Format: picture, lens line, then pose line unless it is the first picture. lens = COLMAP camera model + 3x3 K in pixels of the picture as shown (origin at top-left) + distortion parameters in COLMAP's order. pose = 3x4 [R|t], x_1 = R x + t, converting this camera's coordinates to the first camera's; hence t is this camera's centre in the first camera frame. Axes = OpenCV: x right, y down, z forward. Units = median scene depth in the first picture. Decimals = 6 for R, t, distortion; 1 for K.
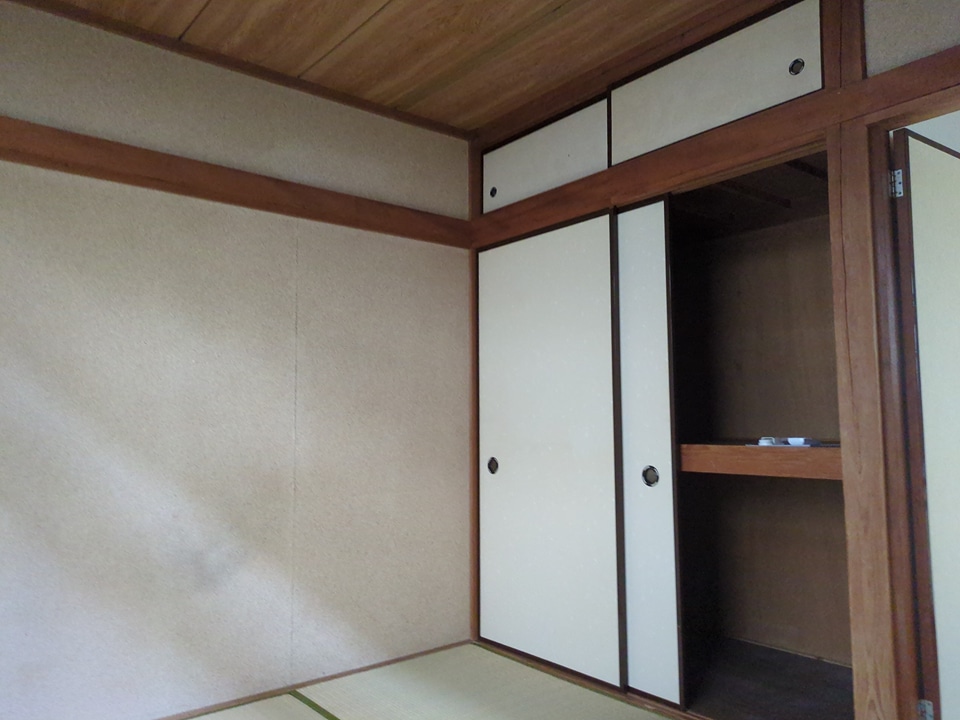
lens RADIAL K [[726.8, 0, 480.0], [0, 726.8, 360.0], [0, 0, 1]] dist [0.034280, -0.006406]
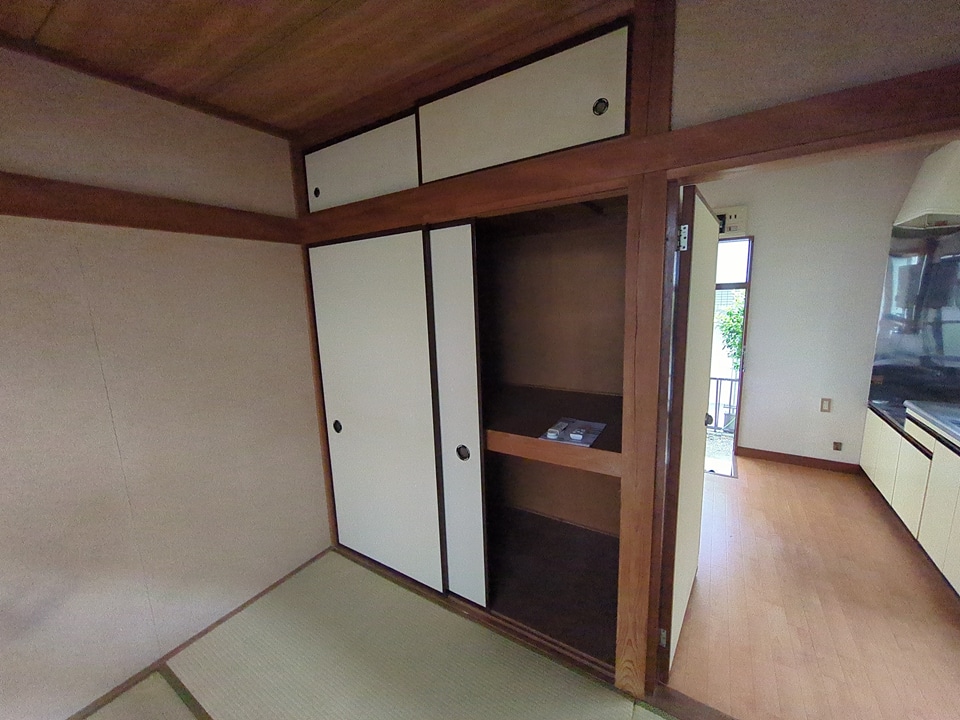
lens RADIAL K [[390.3, 0, 480.0], [0, 390.3, 360.0], [0, 0, 1]] dist [0.005983, 0.000038]
pose [[0.948217, -0.078471, 0.307778, 0.062362], [0.004621, 0.972307, 0.233661, -0.147650], [-0.317590, -0.220139, 0.922321, 0.379367]]
